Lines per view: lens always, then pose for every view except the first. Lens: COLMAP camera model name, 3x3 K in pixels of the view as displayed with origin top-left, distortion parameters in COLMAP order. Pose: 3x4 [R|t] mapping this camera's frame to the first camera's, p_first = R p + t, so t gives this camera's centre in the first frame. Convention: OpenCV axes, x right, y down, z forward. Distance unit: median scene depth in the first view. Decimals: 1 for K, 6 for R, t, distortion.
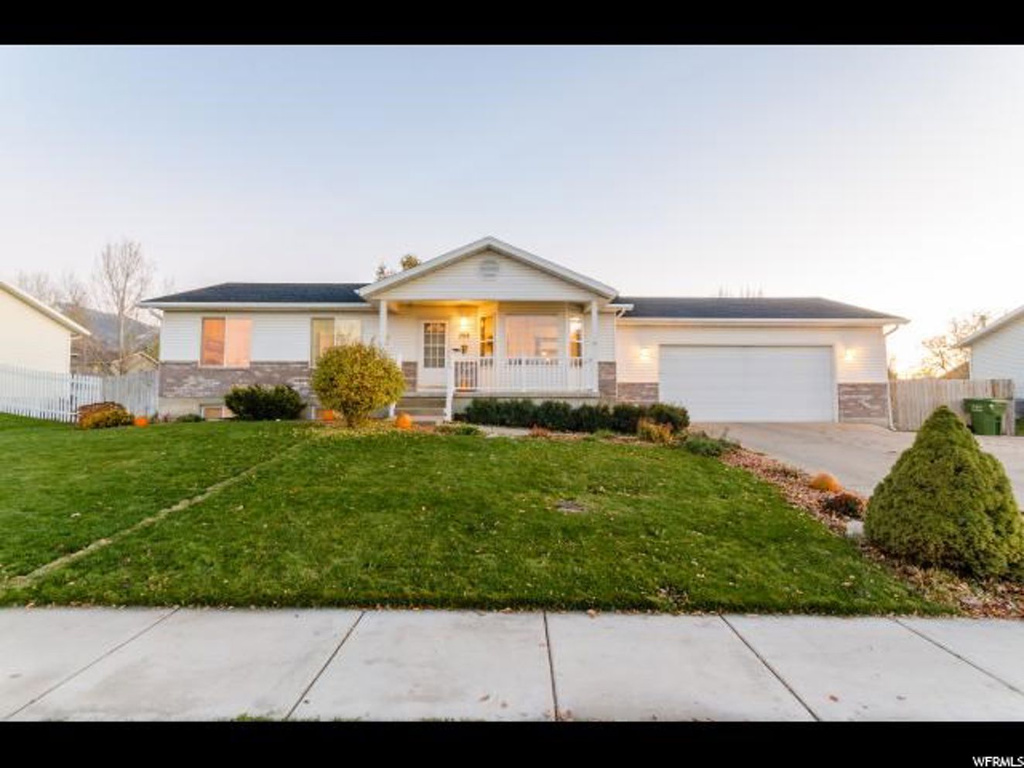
lens RADIAL K [[447.7, 0, 512.0], [0, 447.7, 384.0], [0, 0, 1]] dist [-0.001345, -0.000106]
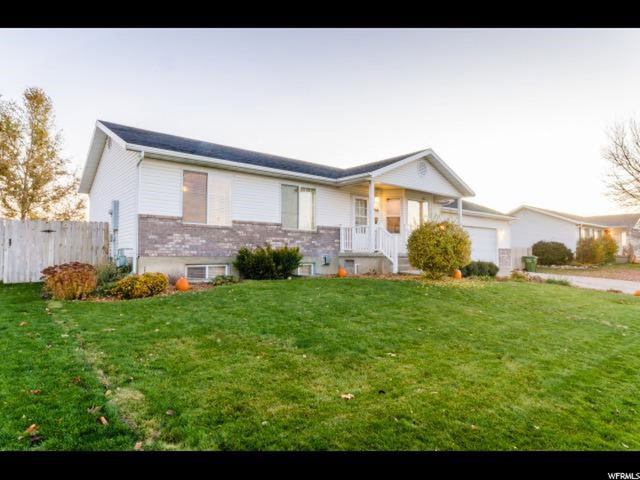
lens RADIAL K [[379.1, 0, 320.0], [0, 379.1, 240.0], [0, 0, 1]] dist [-0.042680, -0.000136]
pose [[0.781261, 0.026462, 0.623643, -0.955587], [-0.033443, 0.999441, -0.000513, -0.012637], [-0.623308, -0.020456, 0.781709, 0.214280]]
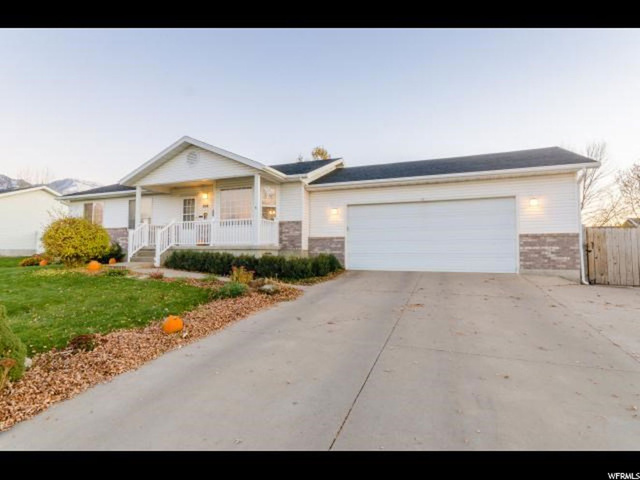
lens RADIAL K [[333.3, 0, 320.0], [0, 333.3, 240.0], [0, 0, 1]] dist [0.002293, 0.000458]
pose [[0.921449, -0.014204, -0.388241, 0.642302], [0.014670, 0.999891, -0.001763, 0.006290], [0.388223, -0.004071, 0.921556, 0.167800]]
